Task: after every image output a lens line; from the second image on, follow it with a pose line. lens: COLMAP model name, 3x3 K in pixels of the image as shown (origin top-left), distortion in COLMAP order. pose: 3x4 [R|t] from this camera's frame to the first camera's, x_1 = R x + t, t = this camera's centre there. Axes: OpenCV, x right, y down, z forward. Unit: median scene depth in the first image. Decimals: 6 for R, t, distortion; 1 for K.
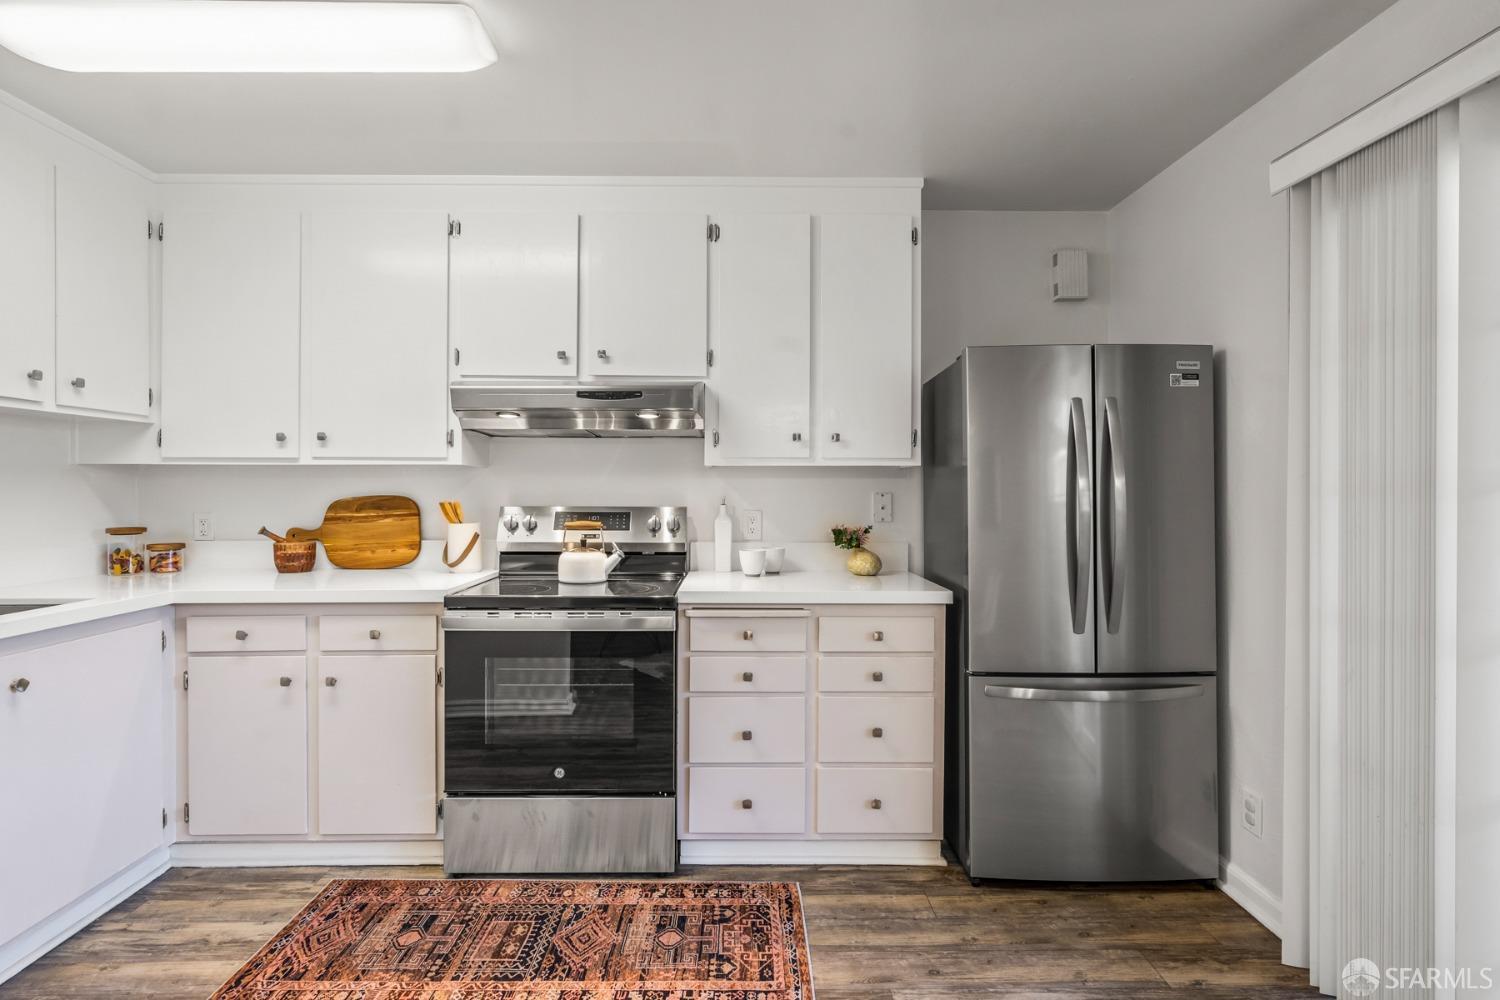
lens RADIAL K [[738.2, 0, 739.9], [0, 738.2, 489.7], [0, 0, 1]] dist [-0.000444, 0.000238]
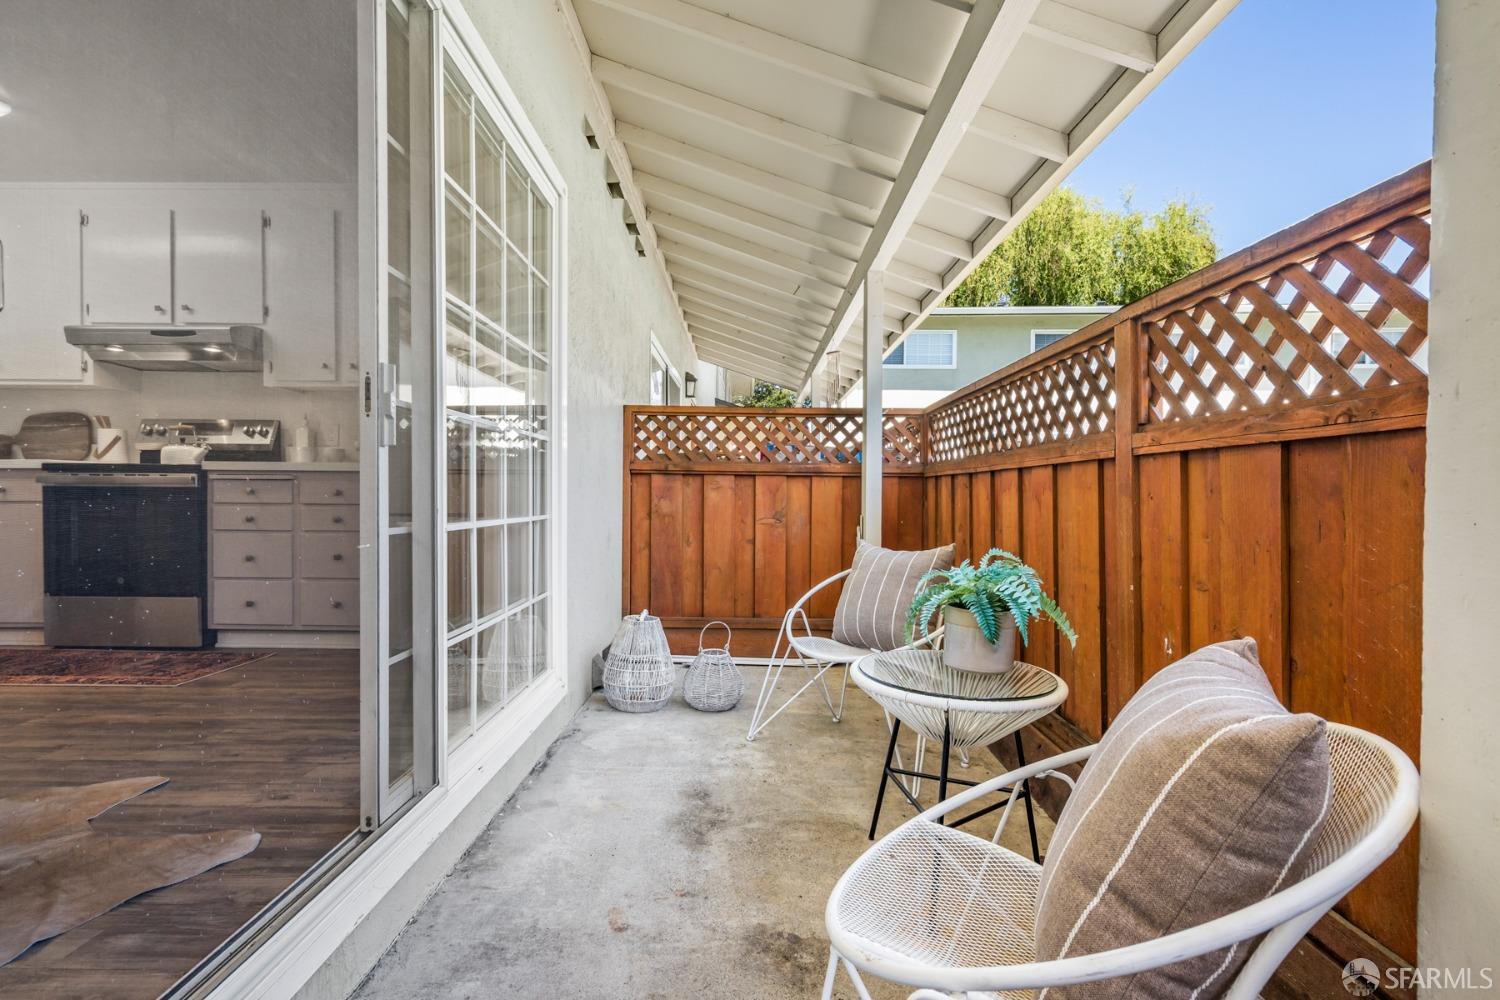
lens RADIAL K [[736.2, 0, 754.0], [0, 736.2, 507.9], [0, 0, 1]] dist [0.001698, 0.000618]
pose [[0.999892, 0.002193, -0.014563, 1.050440], [-0.001931, 0.999837, 0.017969, 0.200174], [0.014600, -0.017939, 0.999732, -0.479586]]
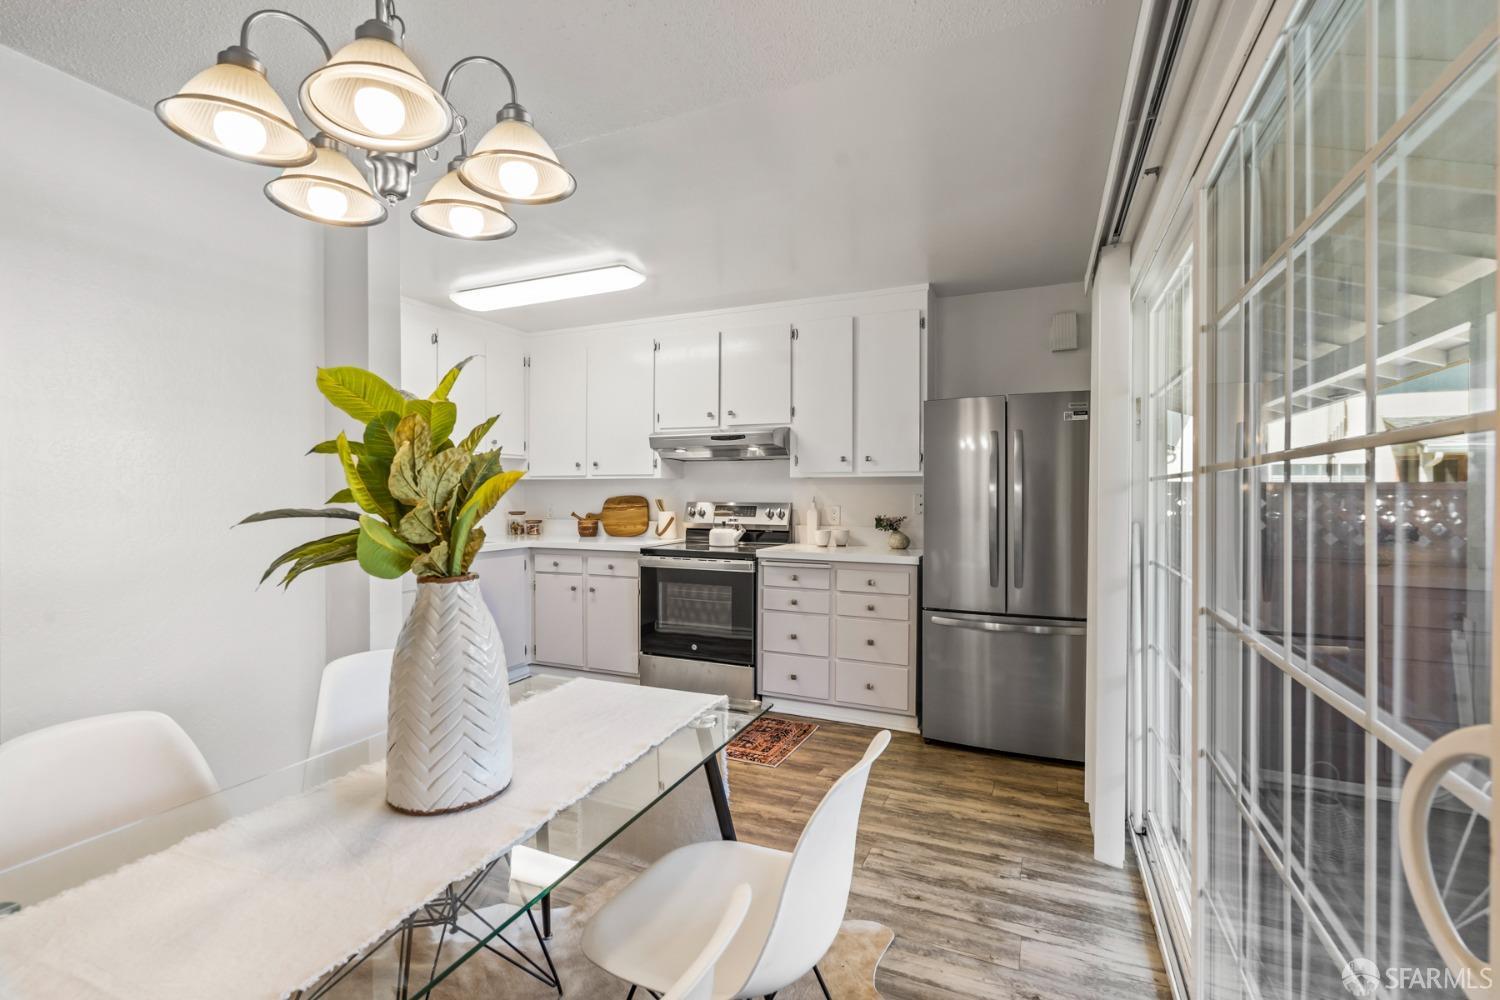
lens RADIAL K [[682.6, 0, 743.8], [0, 682.6, 496.5], [0, 0, 1]] dist [-0.002074, -0.000141]
pose [[0.909081, 0.002503, -0.416611, 0.553772], [-0.001022, 0.999992, 0.003778, 0.004494], [0.416617, -0.003008, 0.909077, -0.468625]]
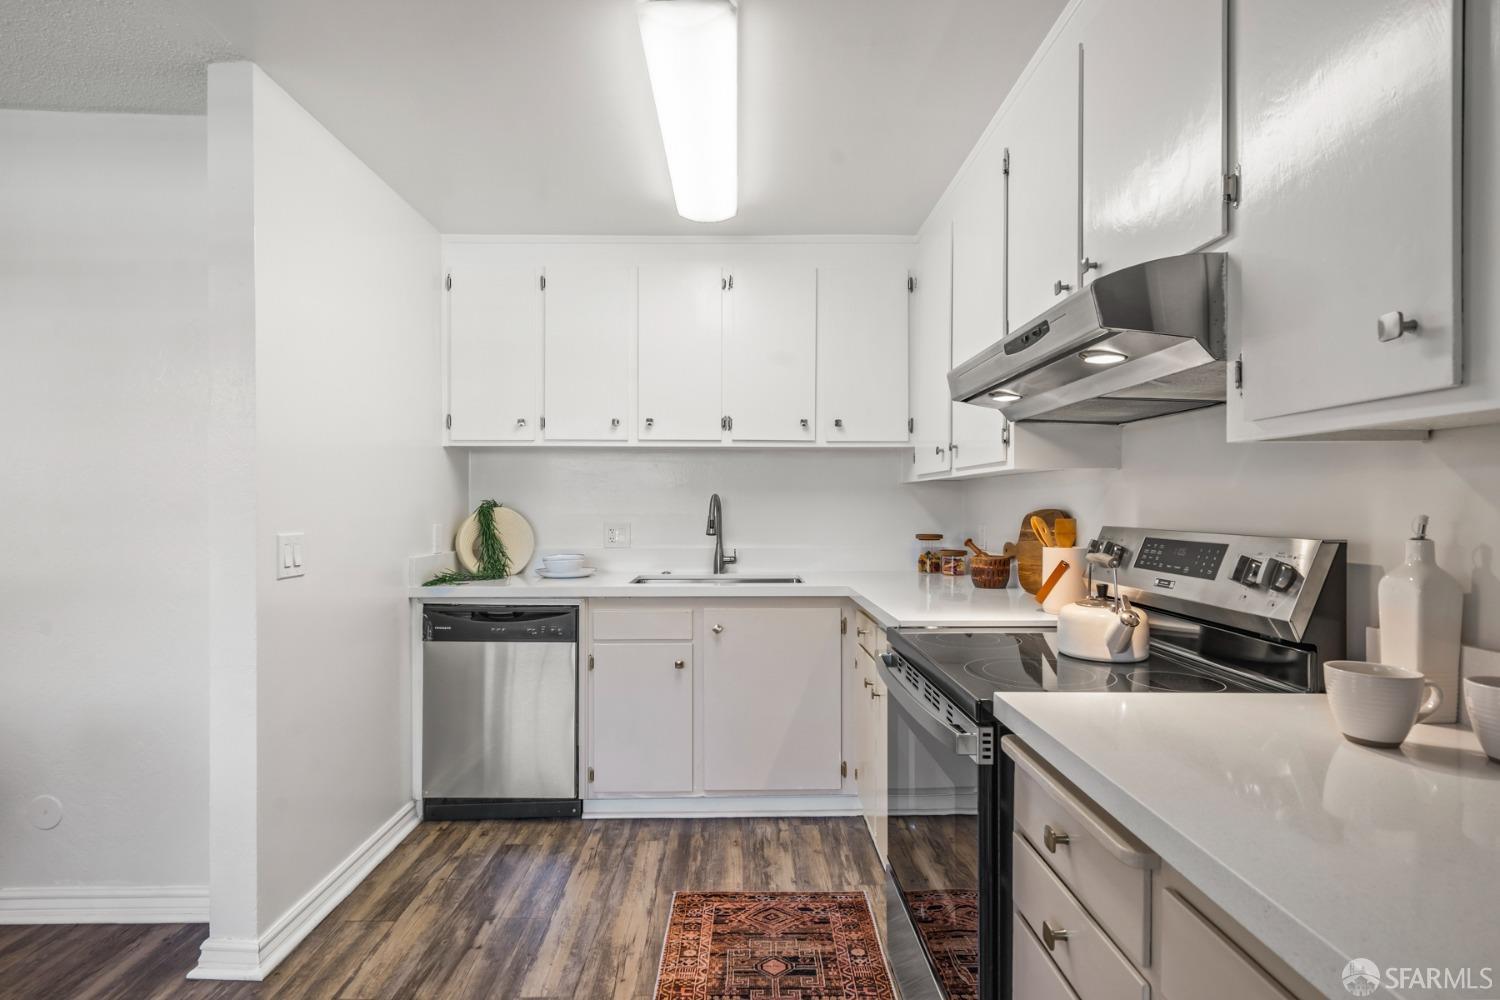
lens RADIAL K [[736.2, 0, 754.0], [0, 736.2, 507.9], [0, 0, 1]] dist [0.001698, 0.000618]
pose [[-0.002139, 0.003472, -0.999992, 0.431743], [-0.000470, 0.999994, 0.003473, 0.004471], [0.999998, 0.000478, -0.002137, 0.822651]]
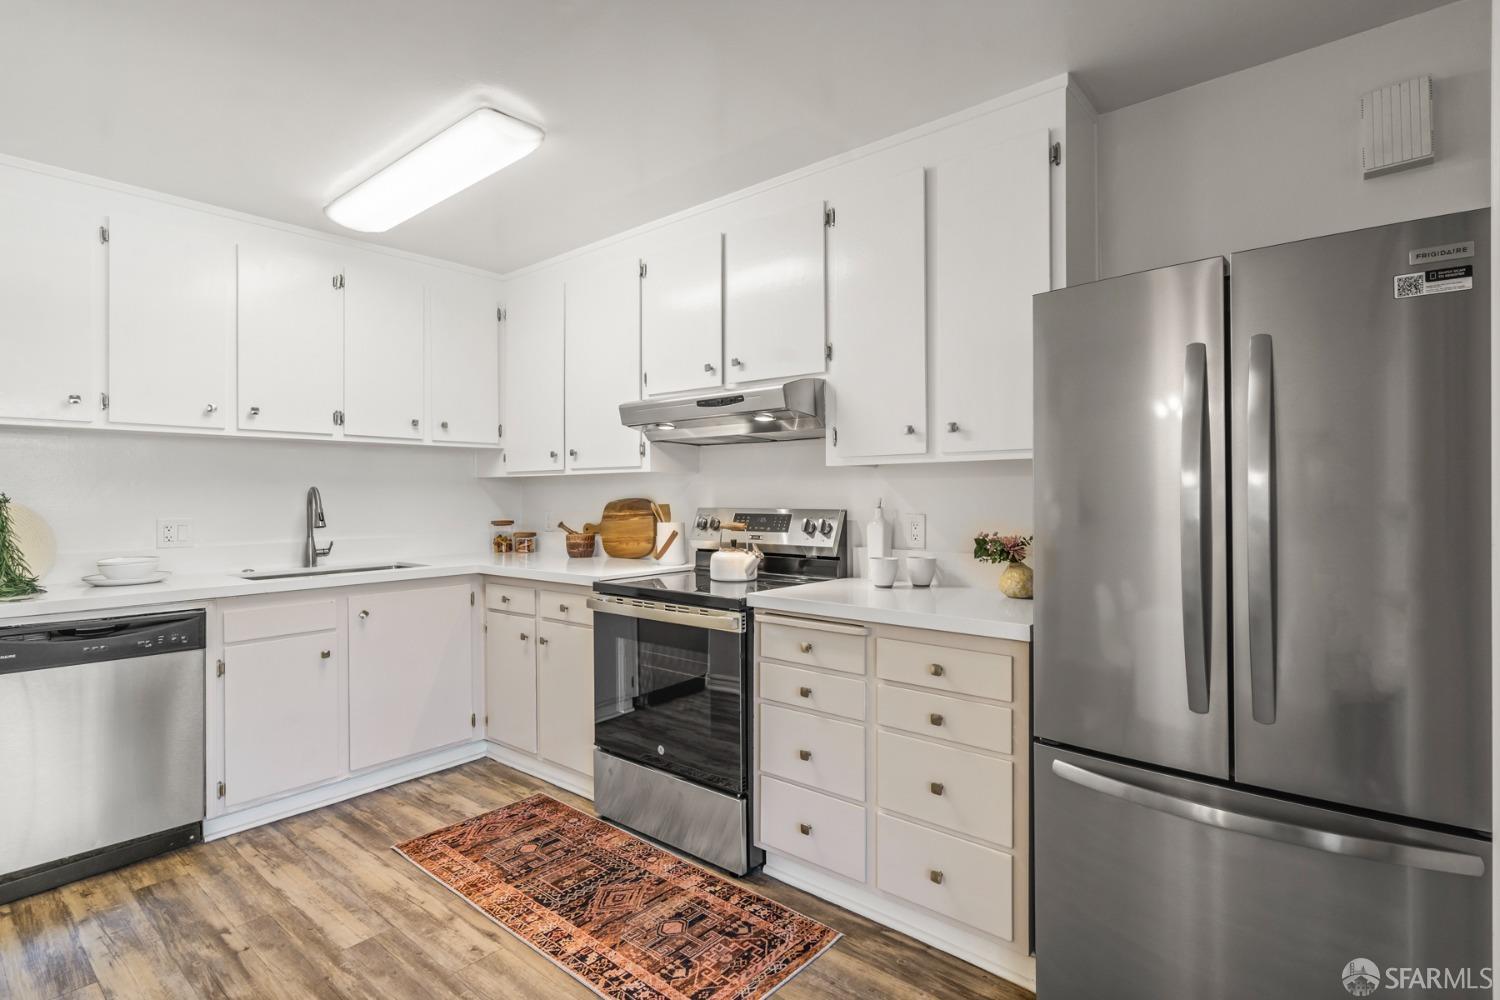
lens RADIAL K [[742.7, 0, 735.4], [0, 742.7, 490.0], [0, 0, 1]] dist [0.006297, 0.000646]
pose [[0.745804, -0.009733, -0.666094, 0.566419], [0.007121, 0.999953, -0.006639, 0.004187], [0.666127, 0.000208, 0.745838, 0.240437]]
